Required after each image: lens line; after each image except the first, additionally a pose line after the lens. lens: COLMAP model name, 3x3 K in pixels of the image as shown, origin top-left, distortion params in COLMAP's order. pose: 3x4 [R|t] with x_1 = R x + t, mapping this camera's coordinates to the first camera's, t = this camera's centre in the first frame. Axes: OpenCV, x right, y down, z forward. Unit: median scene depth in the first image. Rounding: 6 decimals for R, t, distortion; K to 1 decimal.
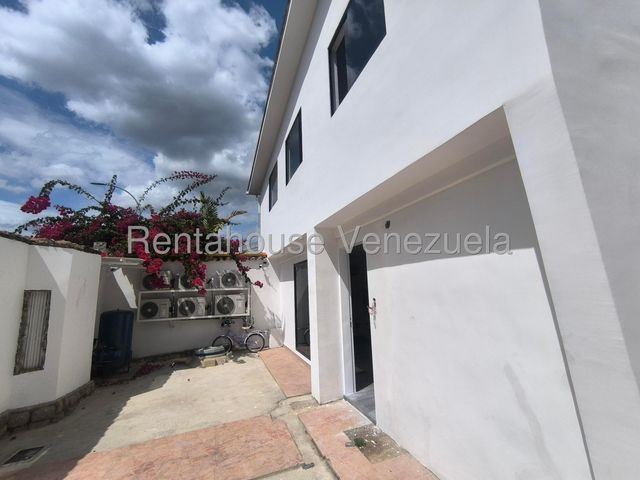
lens RADIAL K [[290.8, 0, 320.2], [0, 290.8, 239.0], [0, 0, 1]] dist [-0.012363, 0.005123]
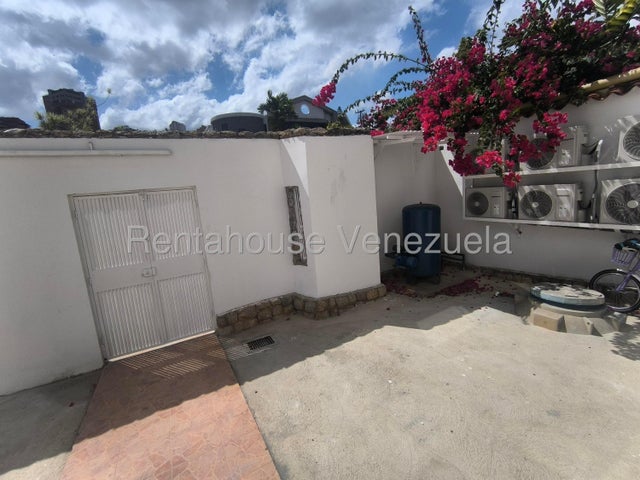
lens RADIAL K [[290.8, 0, 319.3], [0, 290.8, 237.6], [0, 0, 1]] dist [-0.012363, 0.005123]
pose [[0.178691, 0.183542, -0.966634, -0.000673], [0.234299, 0.946247, 0.222982, 0.085581], [0.955601, -0.266326, 0.126082, 0.552024]]
